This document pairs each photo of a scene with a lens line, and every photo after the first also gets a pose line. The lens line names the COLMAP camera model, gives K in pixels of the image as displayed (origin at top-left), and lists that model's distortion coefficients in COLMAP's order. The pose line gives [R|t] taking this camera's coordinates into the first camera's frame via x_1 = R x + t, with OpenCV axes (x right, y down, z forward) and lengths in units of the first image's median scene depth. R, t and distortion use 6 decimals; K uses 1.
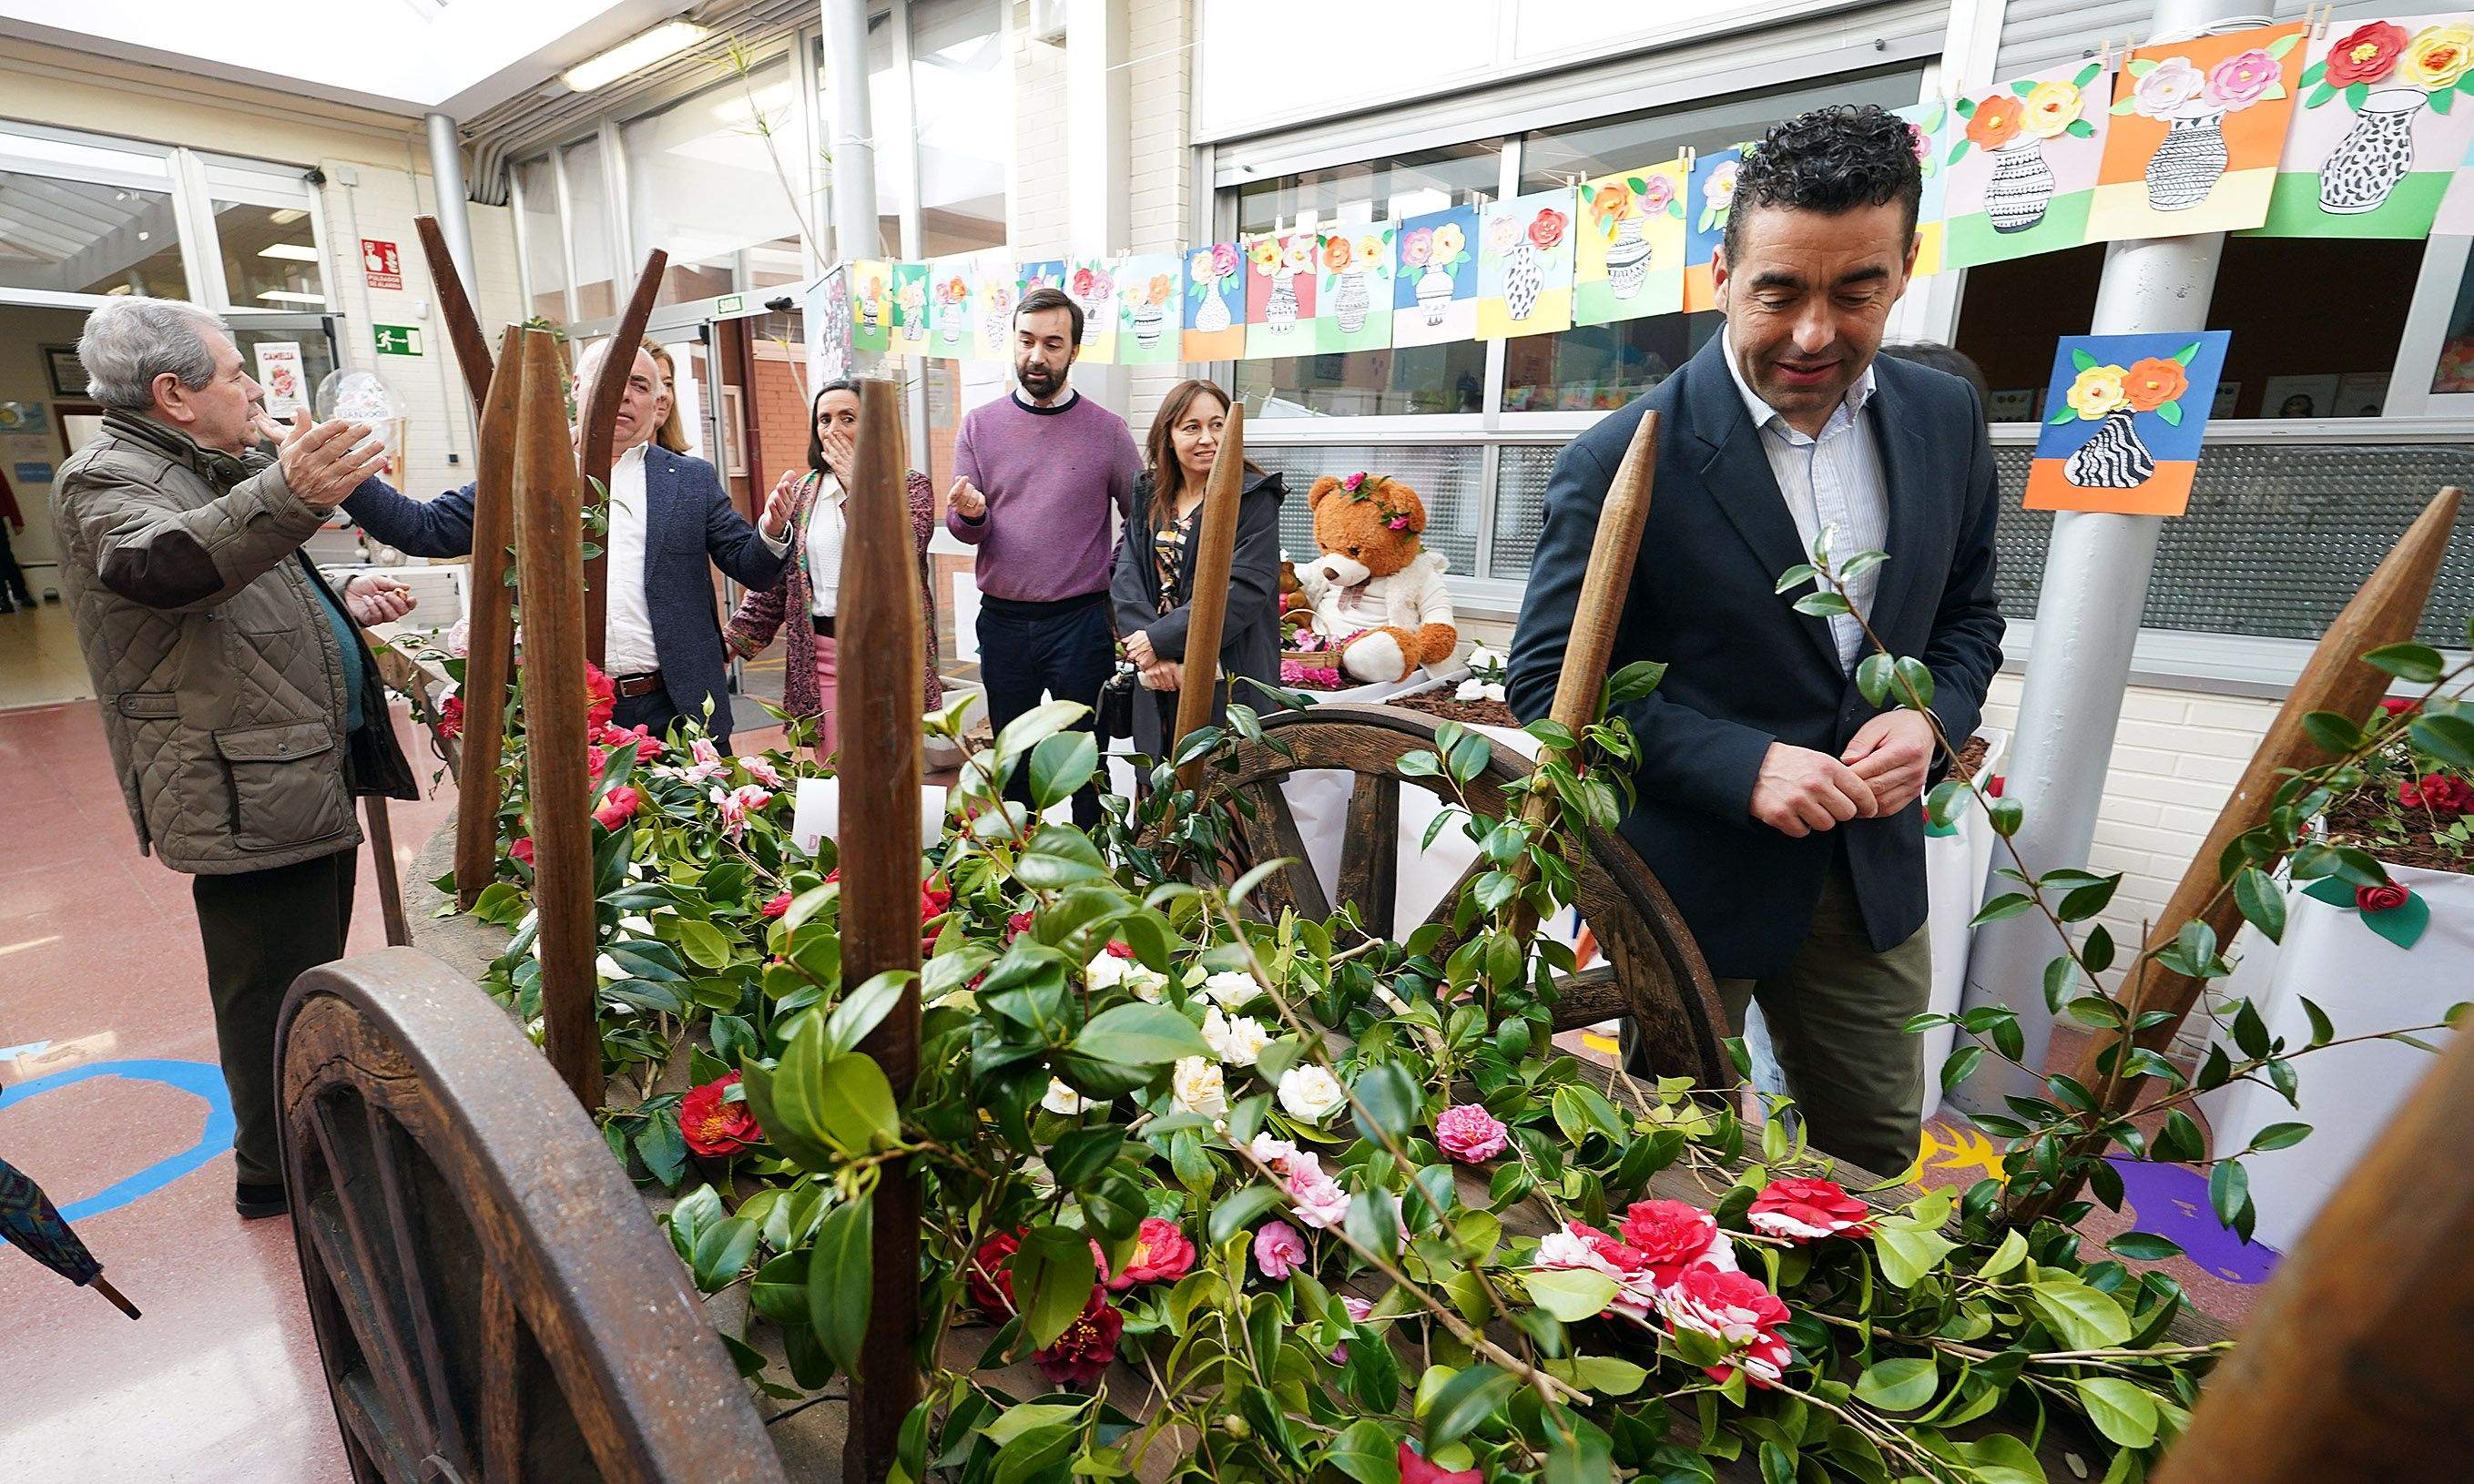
lens RADIAL K [[1160.4, 0, 1173.5], [0, 1160.4, 750.8], [0, 0, 1]] dist [-0.013185, 0.007054]
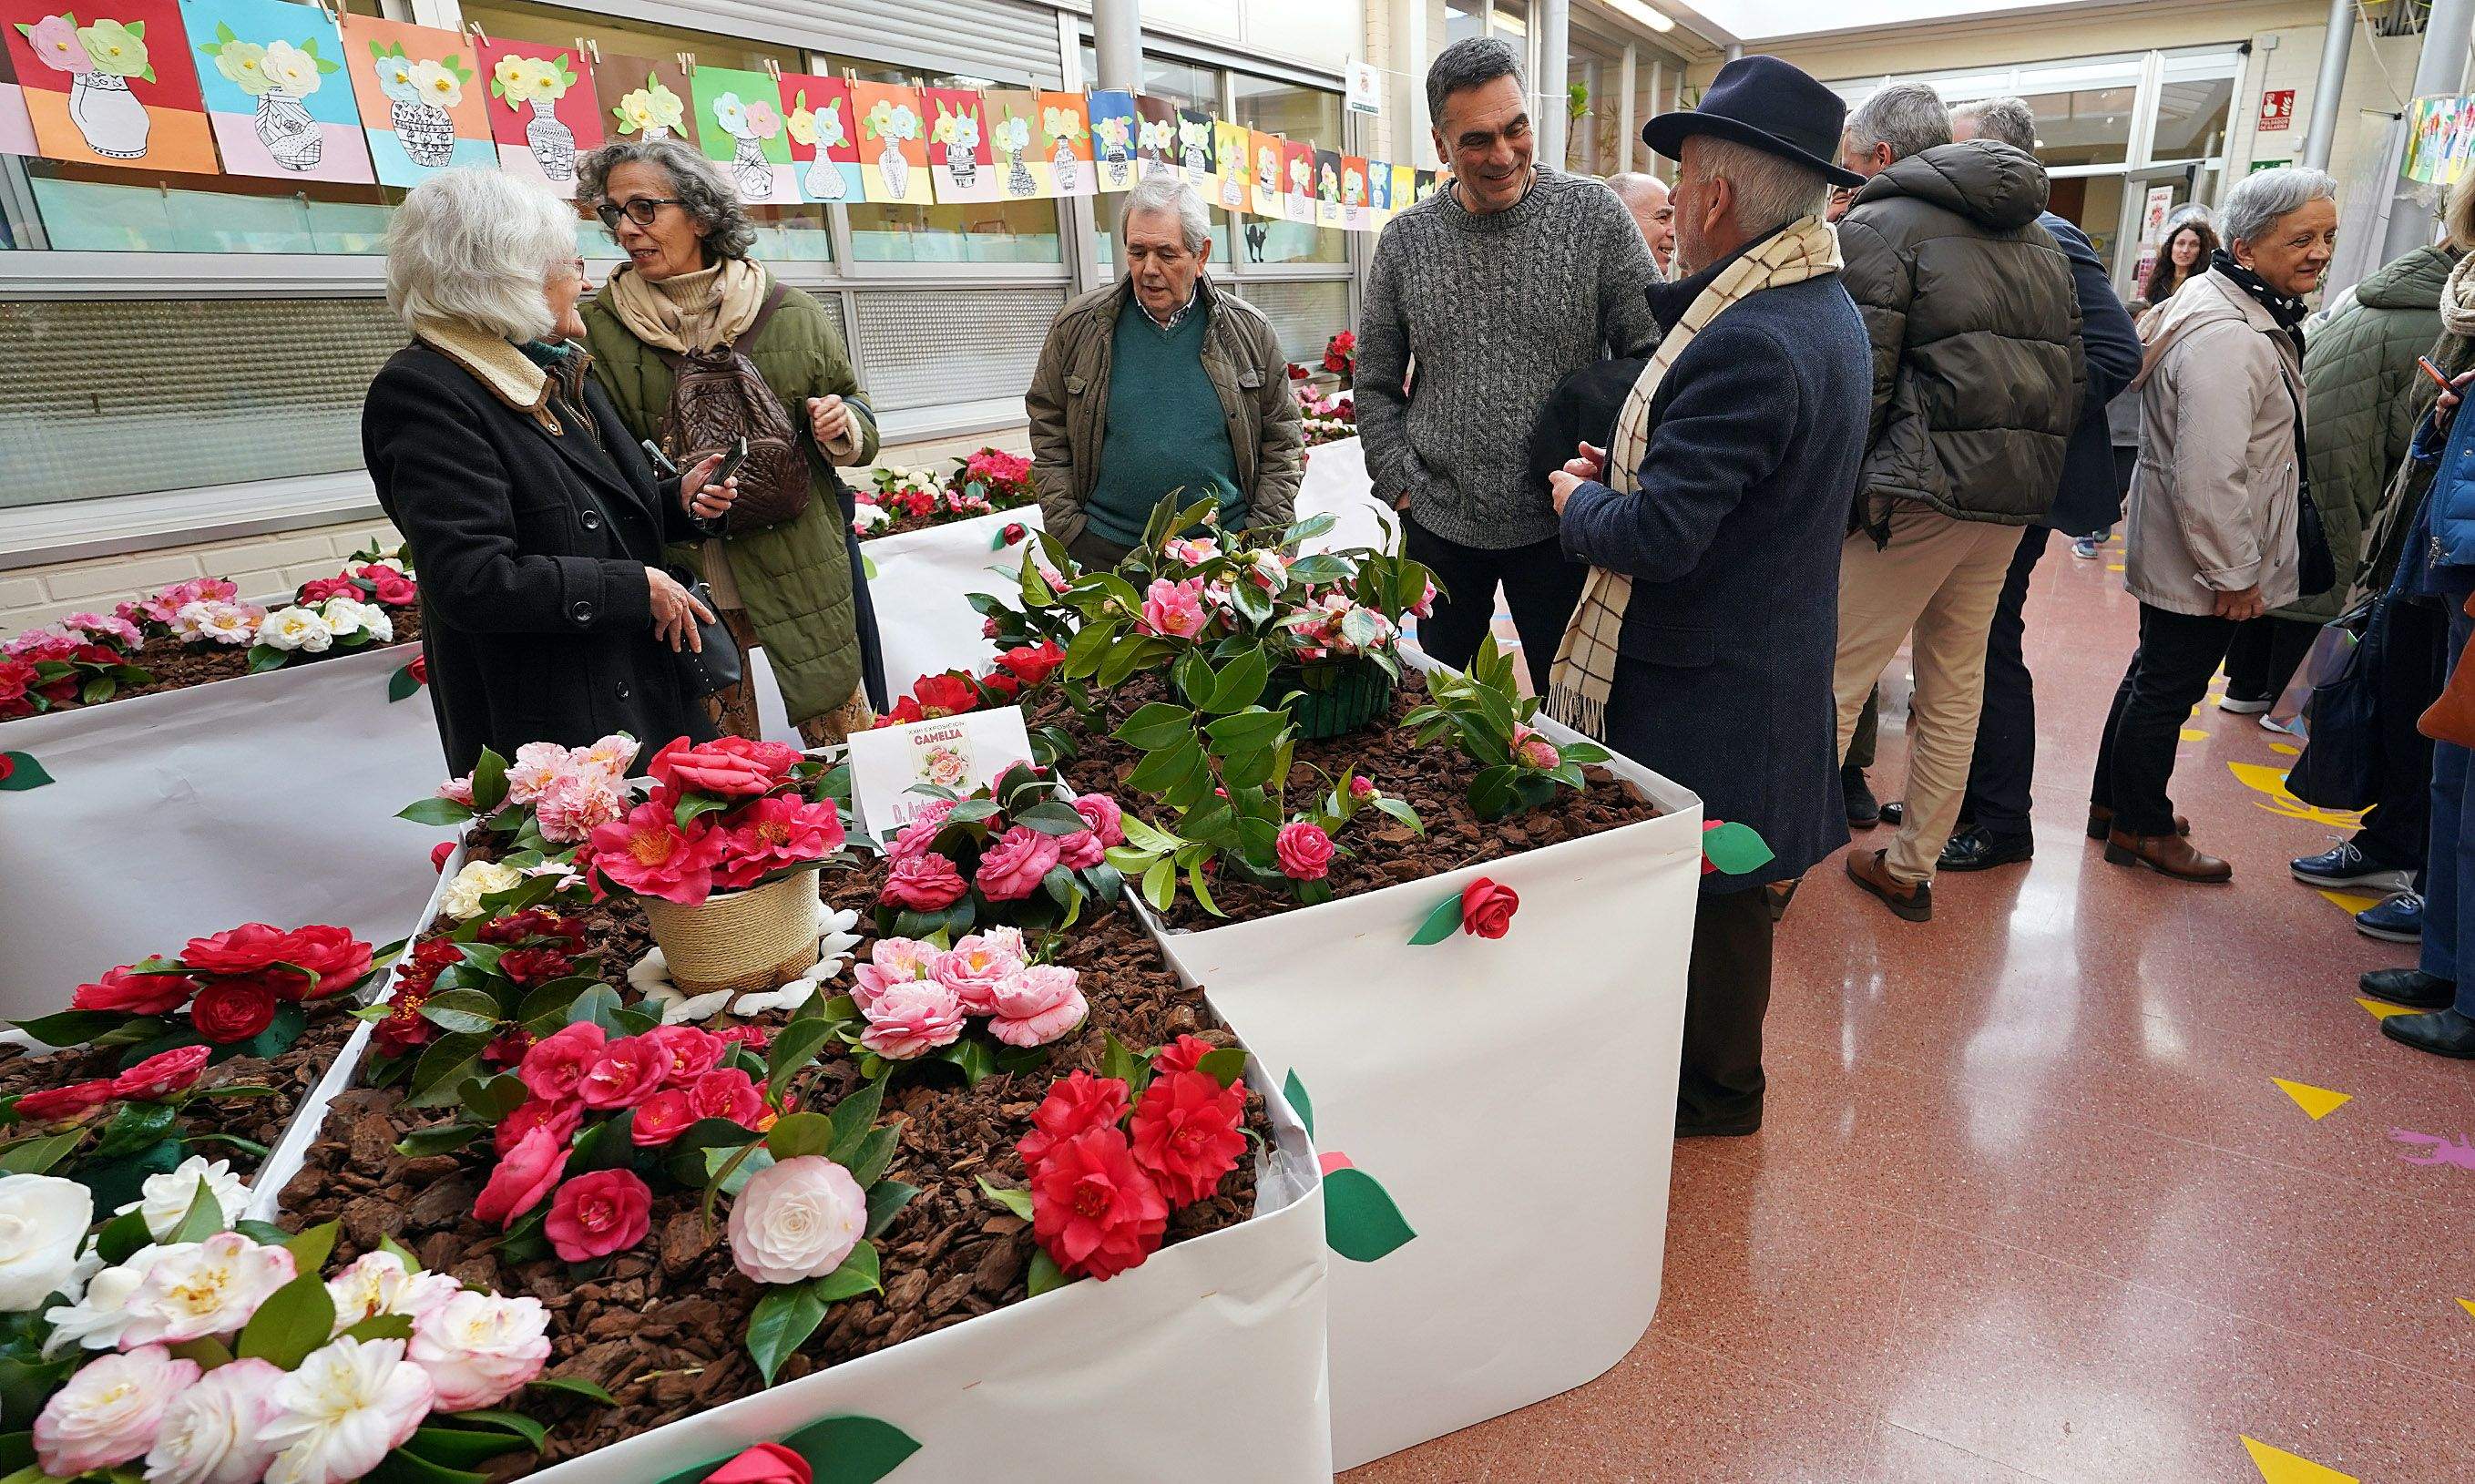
lens RADIAL K [[1249.7, 0, 1384.7], [0, 1249.7, 678.3], [0, 0, 1]] dist [-0.012379, 0.006753]
pose [[0.204970, 0.285219, -0.936289, 1.254039], [-0.219310, 0.945660, 0.240063, 0.095848], [0.953882, 0.156132, 0.256383, -0.353907]]
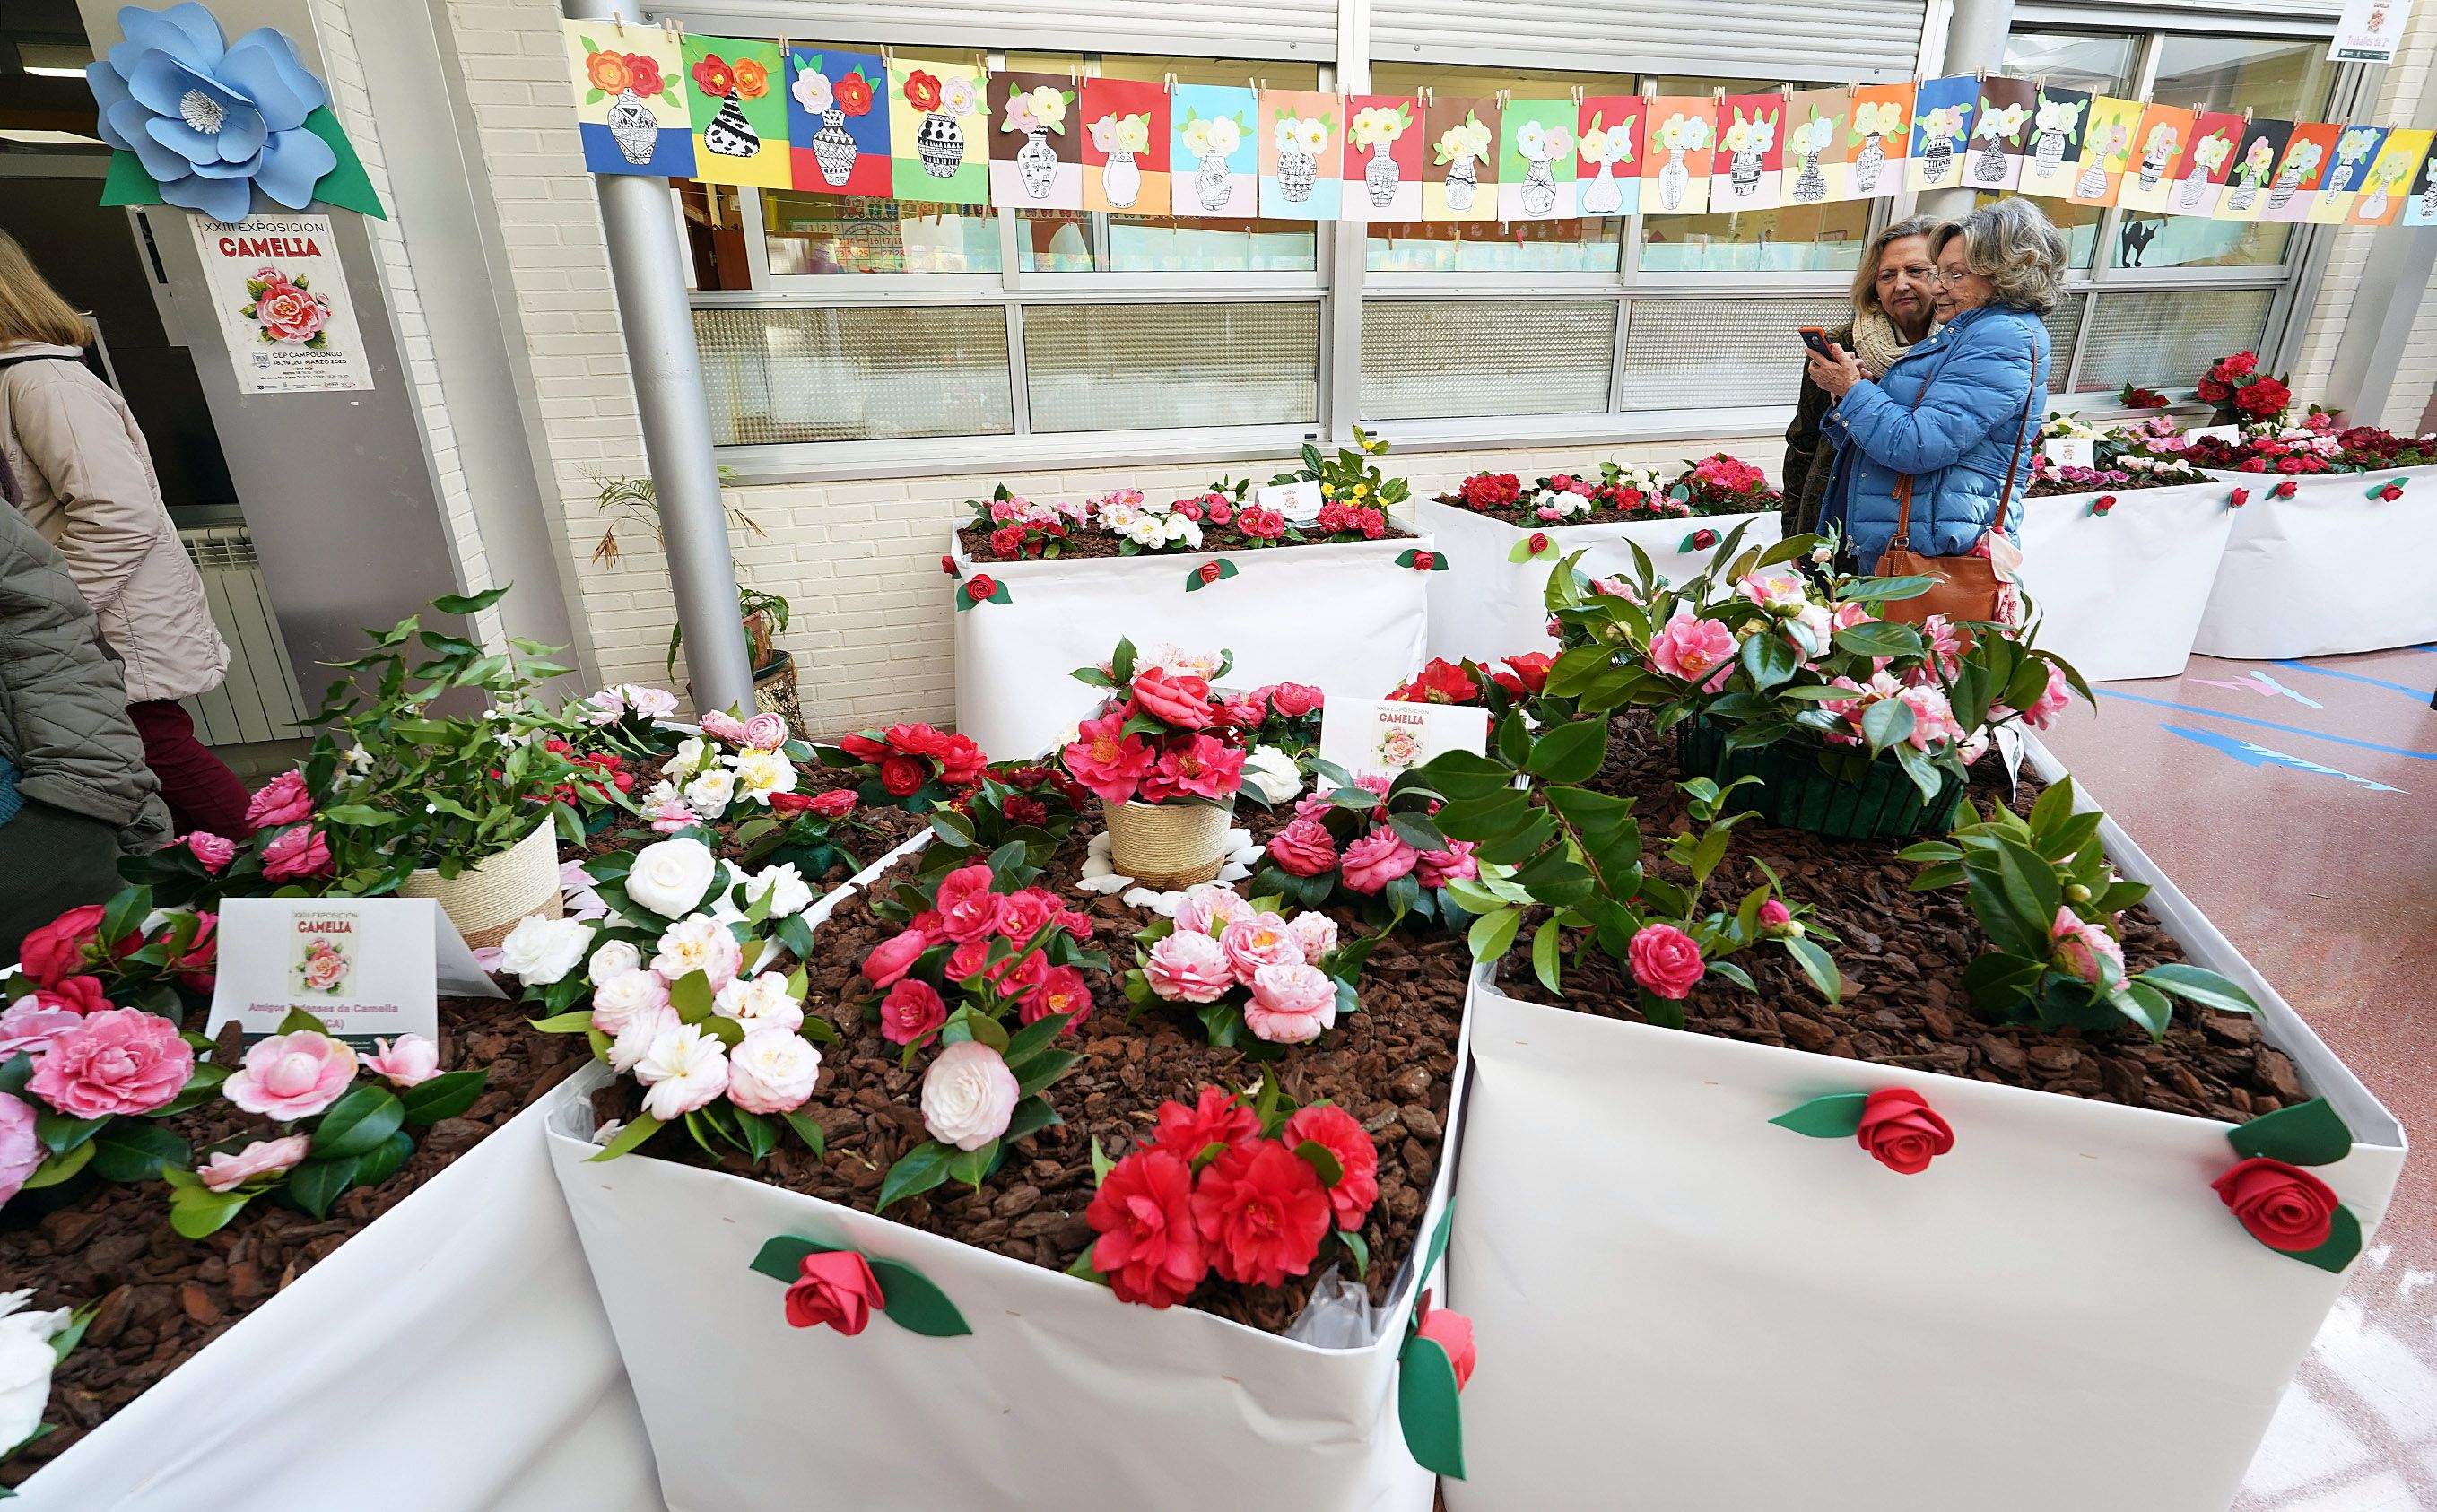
lens RADIAL K [[1086.3, 0, 1221.6], [0, 1086.3, 705.5], [0, 0, 1]] dist [-0.010574, 0.005408]
pose [[-0.559001, 0.284537, -0.778817, 1.162908], [-0.189730, 0.870463, 0.454199, 0.076514], [0.807168, 0.401663, -0.432605, -0.259750]]
